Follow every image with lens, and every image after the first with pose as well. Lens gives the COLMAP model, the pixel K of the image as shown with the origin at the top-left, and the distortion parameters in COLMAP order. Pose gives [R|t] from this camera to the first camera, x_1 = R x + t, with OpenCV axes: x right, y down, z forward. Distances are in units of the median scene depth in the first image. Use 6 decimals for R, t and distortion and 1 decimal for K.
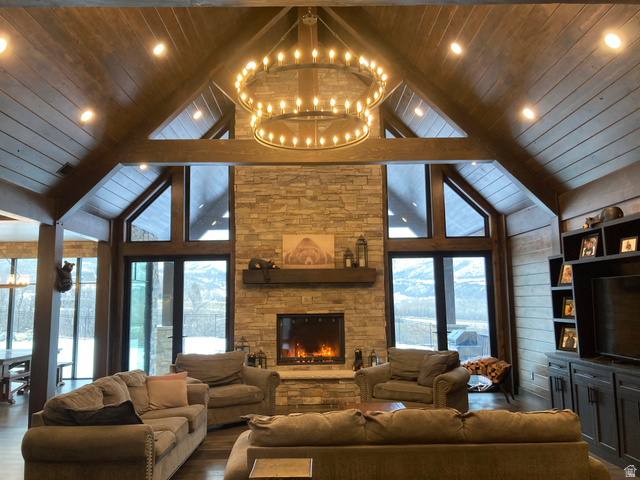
lens RADIAL K [[510.8, 0, 319.1], [0, 510.8, 230.7], [0, 0, 1]] dist [0.051648, -0.007546]
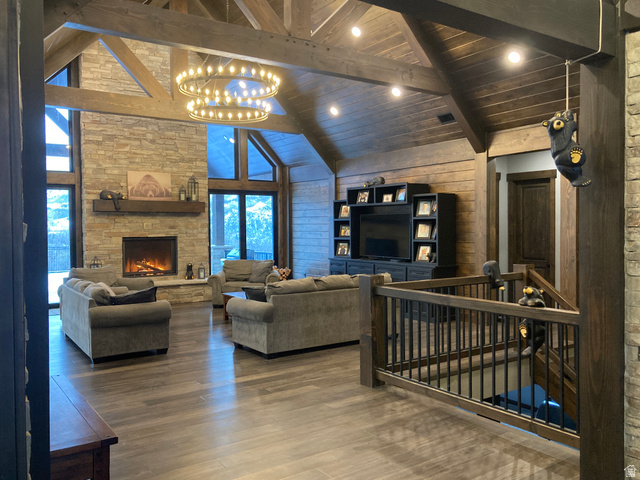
lens RADIAL K [[510.8, 0, 319.1], [0, 510.8, 230.7], [0, 0, 1]] dist [0.051648, -0.007546]
pose [[0.840558, 0.002389, 0.541716, -0.344907], [-0.079219, 0.989782, 0.118556, -0.031159], [-0.535897, -0.142567, 0.832159, -0.245353]]
